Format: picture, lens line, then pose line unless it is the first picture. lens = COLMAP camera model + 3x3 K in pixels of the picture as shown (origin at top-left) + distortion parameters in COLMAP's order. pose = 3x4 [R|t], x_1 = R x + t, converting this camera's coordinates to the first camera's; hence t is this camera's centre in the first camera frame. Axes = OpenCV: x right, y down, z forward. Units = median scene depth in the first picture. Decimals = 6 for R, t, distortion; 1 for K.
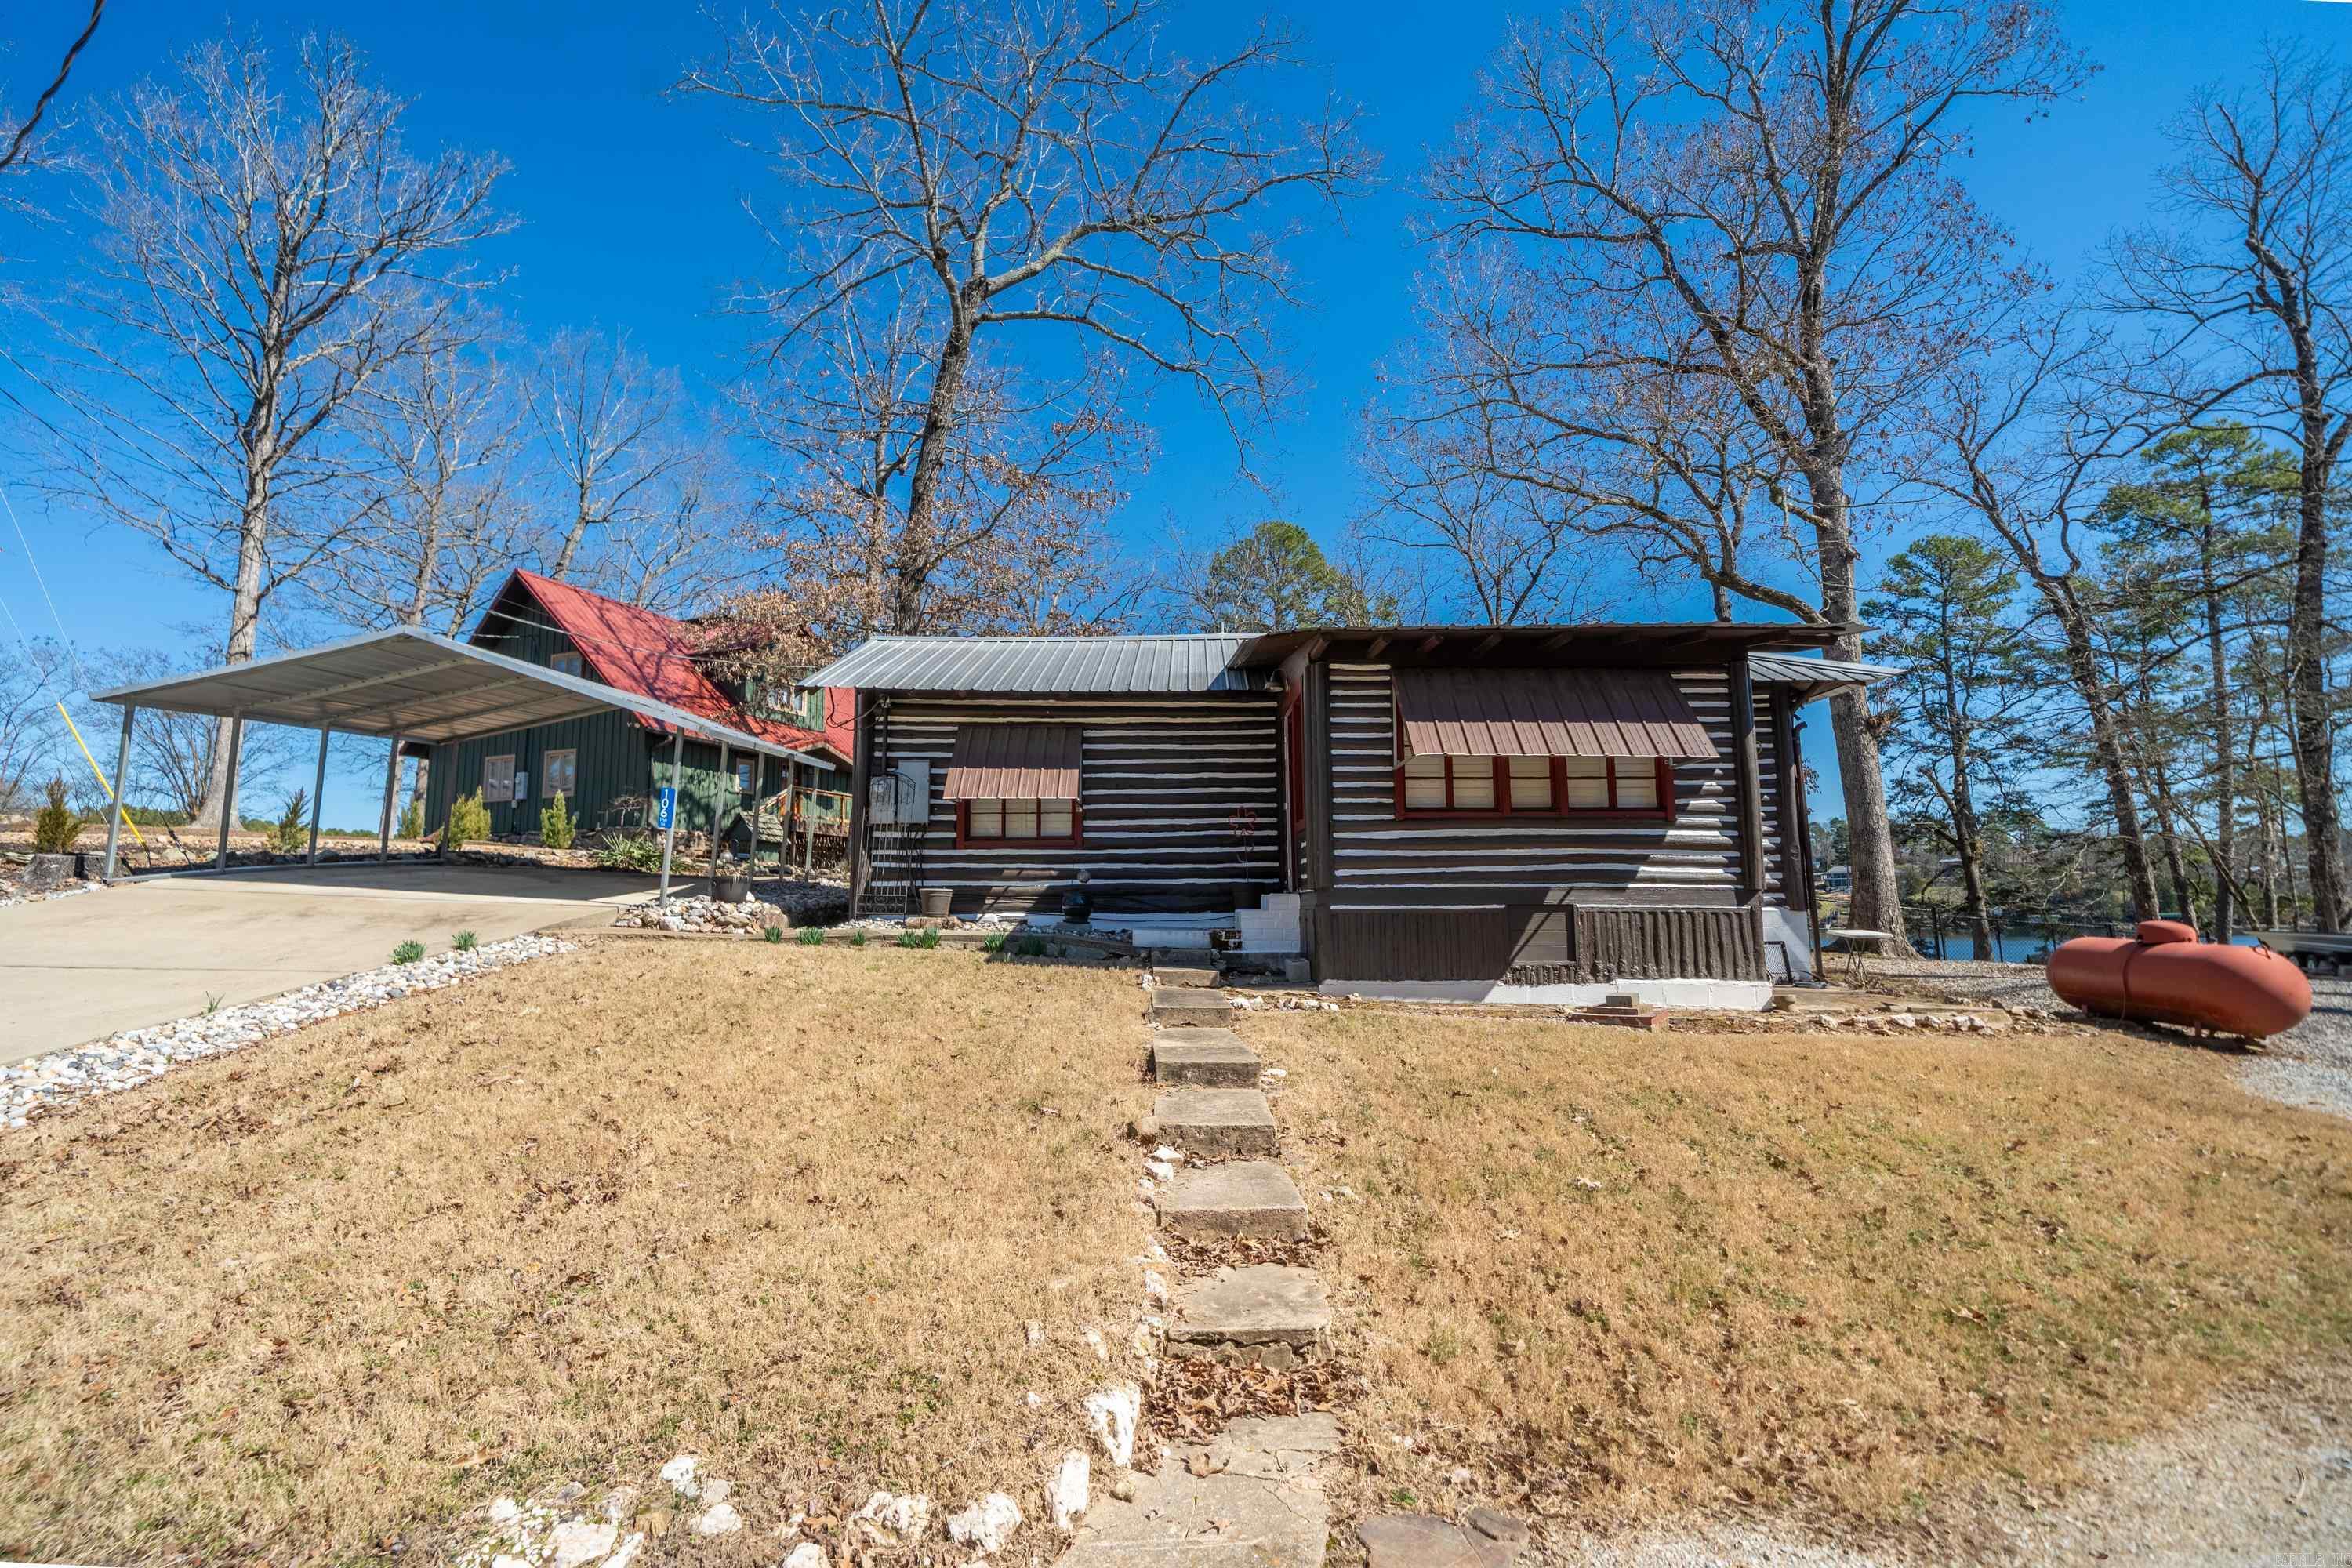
lens RADIAL K [[1005.6, 0, 1165.5], [0, 1005.6, 787.2], [0, 0, 1]] dist [0.000234, -0.000003]
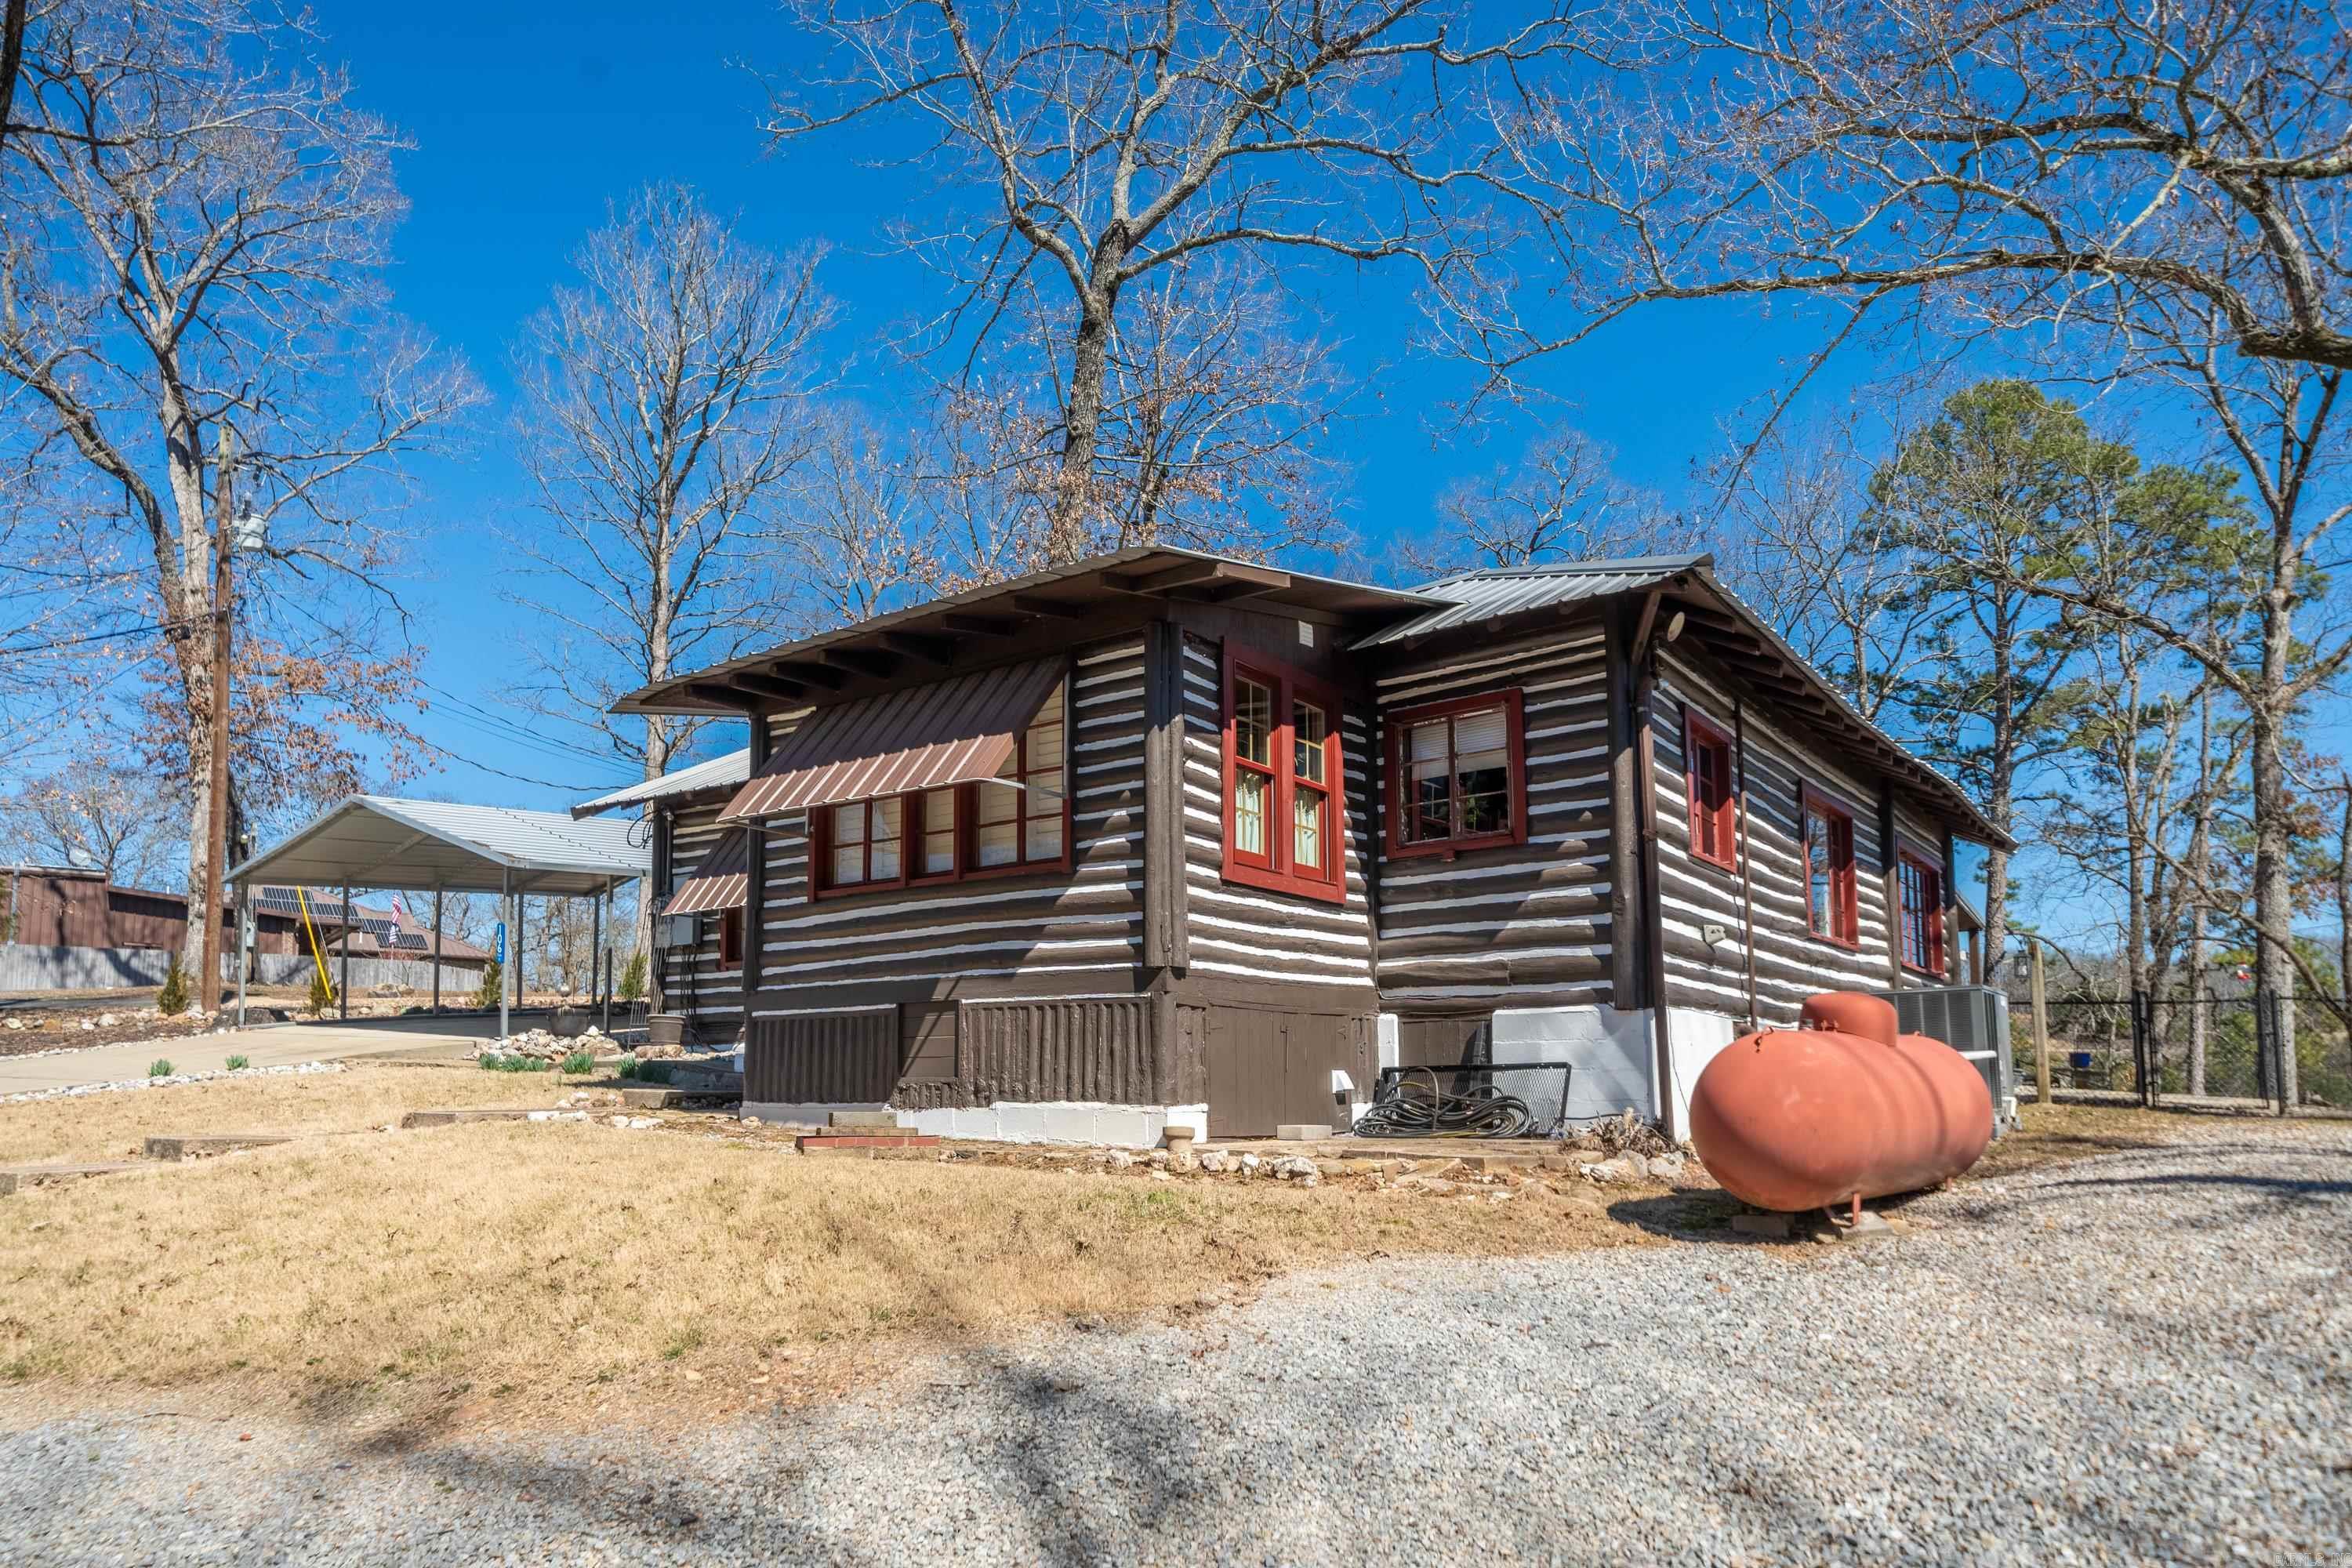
lens RADIAL K [[1520.3, 0, 1169.0], [0, 1520.3, 944.2], [0, 0, 1]] dist [-0.002849, -0.000534]
pose [[0.802445, -0.057437, -0.593955, 0.910314], [0.069227, 0.997597, -0.002943, 0.069479], [0.592697, -0.038757, 0.804493, 0.160025]]
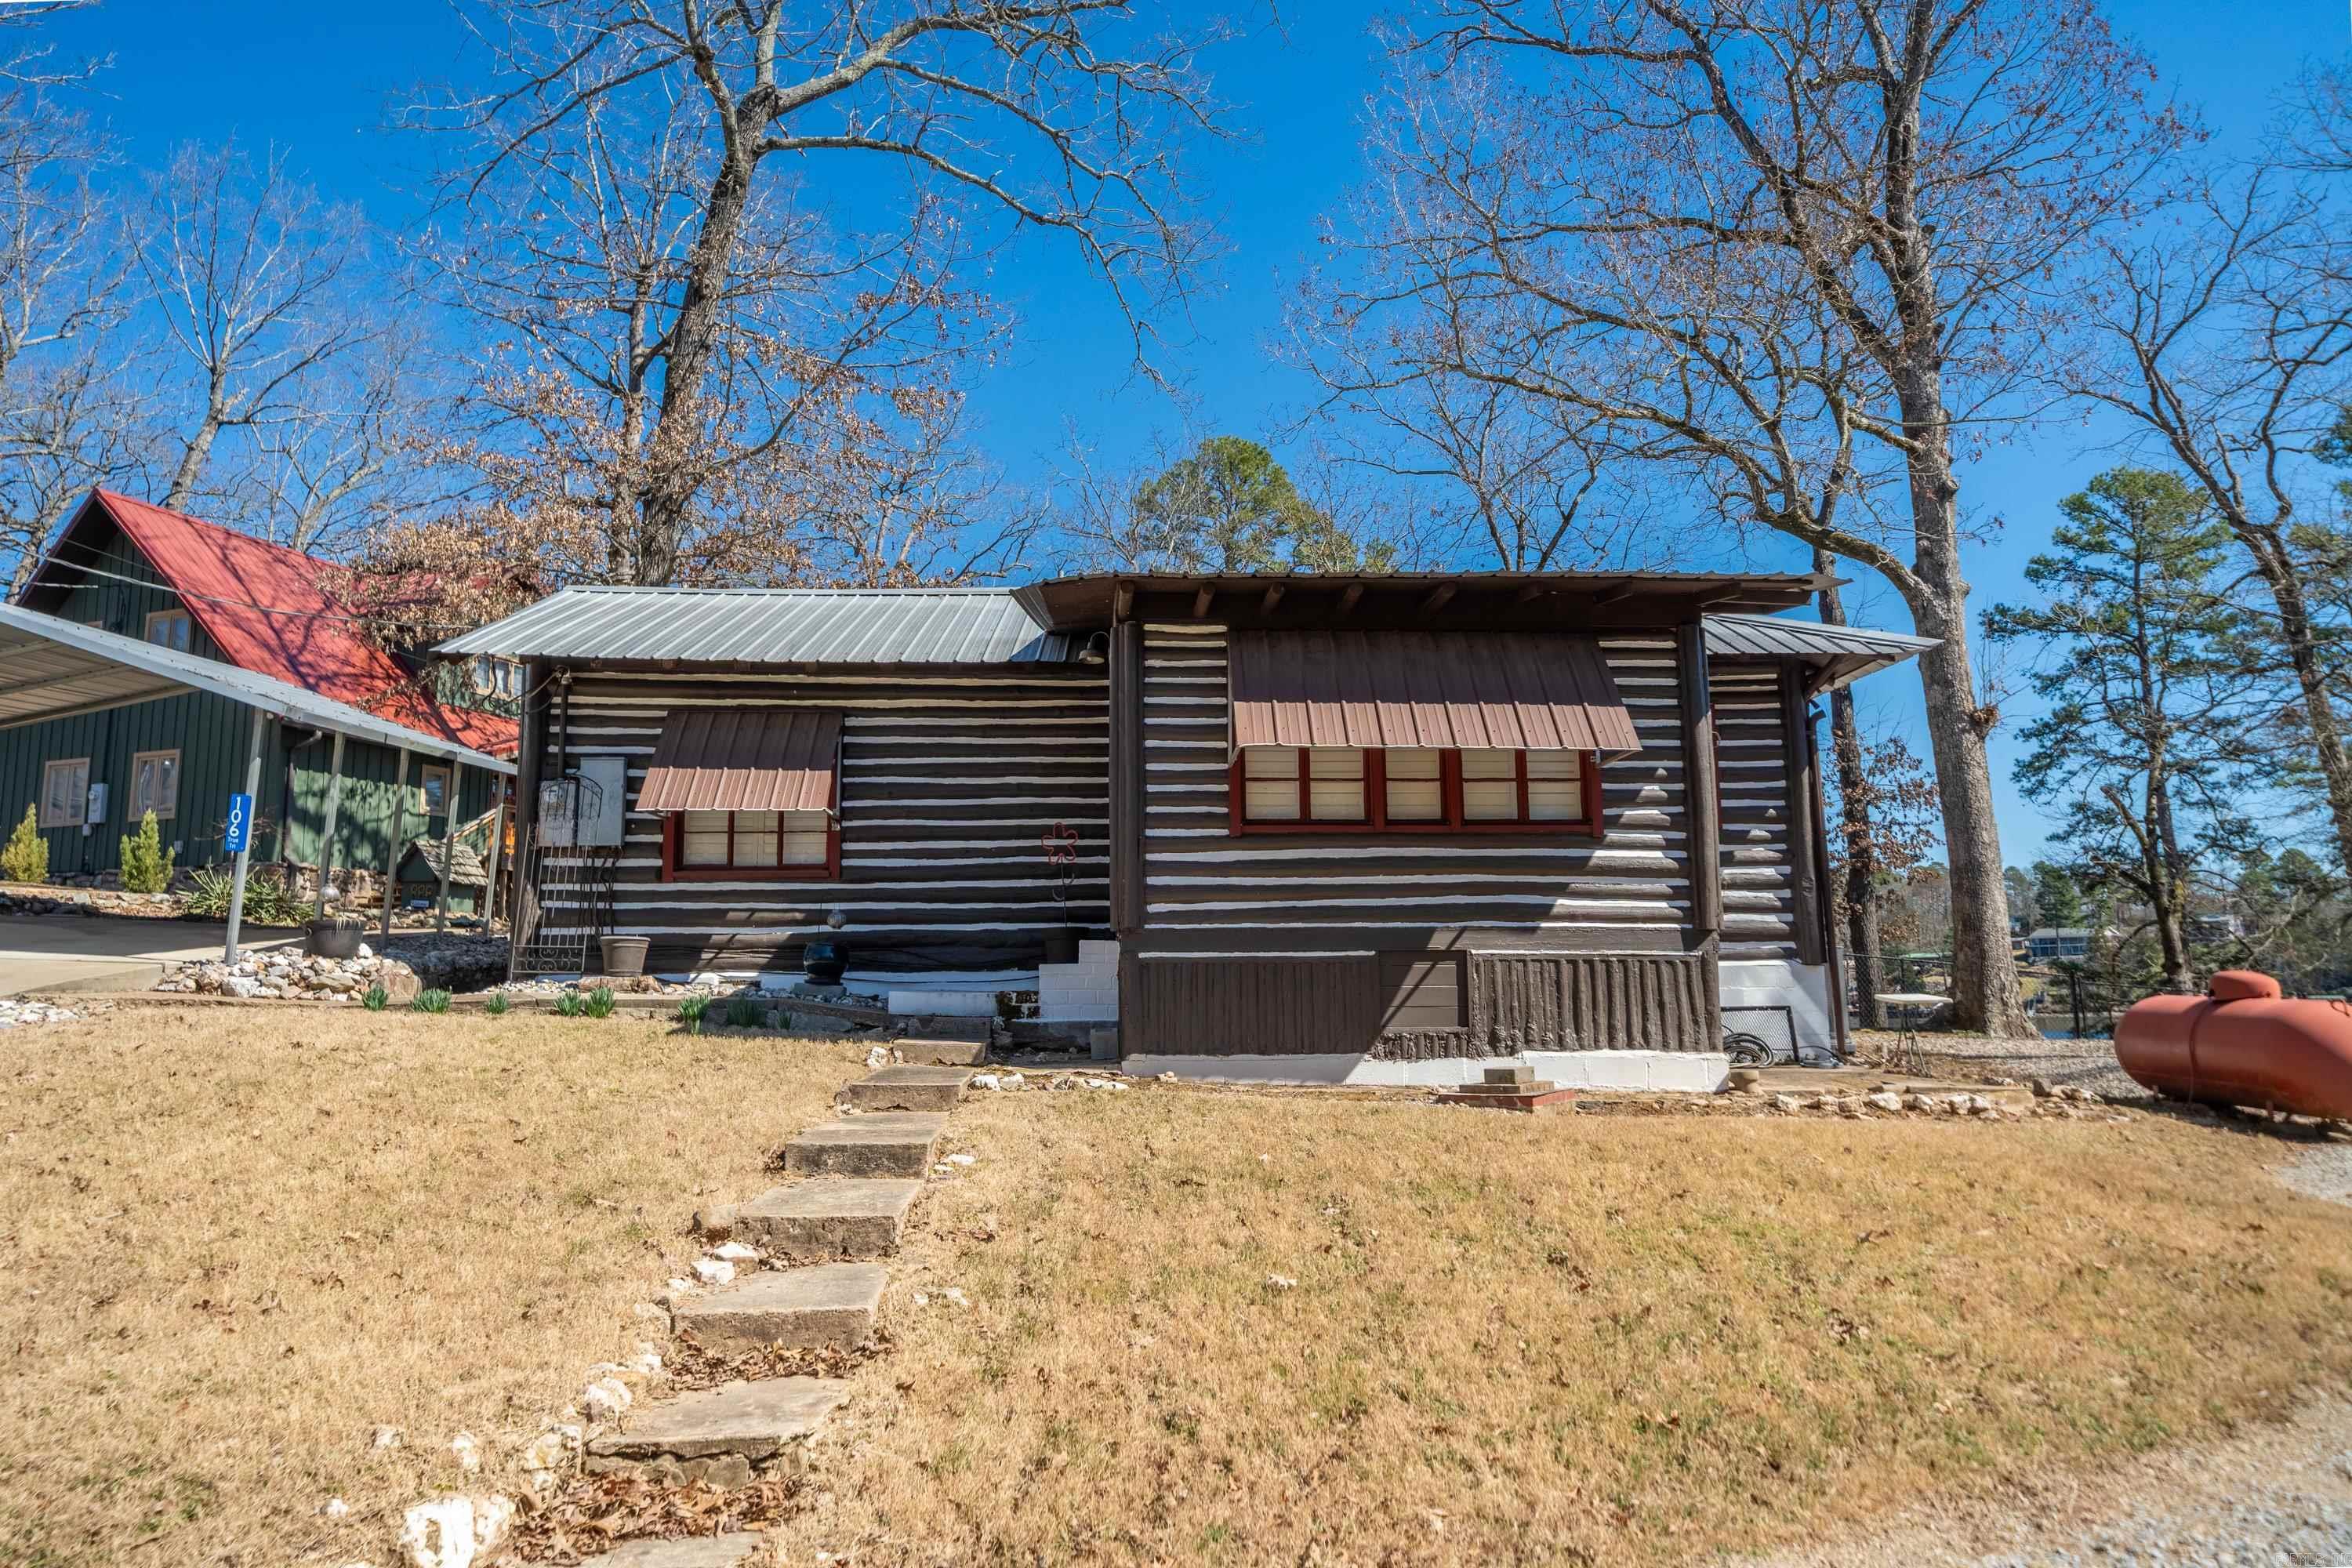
lens RADIAL K [[1444.3, 0, 1176.0], [0, 1444.3, 784.0], [0, 0, 1]] dist [0.002673, -0.000094]
pose [[0.998947, 0.002998, 0.045778, 0.109976], [-0.001955, 0.999738, -0.022806, 0.014611], [-0.045834, 0.022693, 0.998691, -0.041905]]
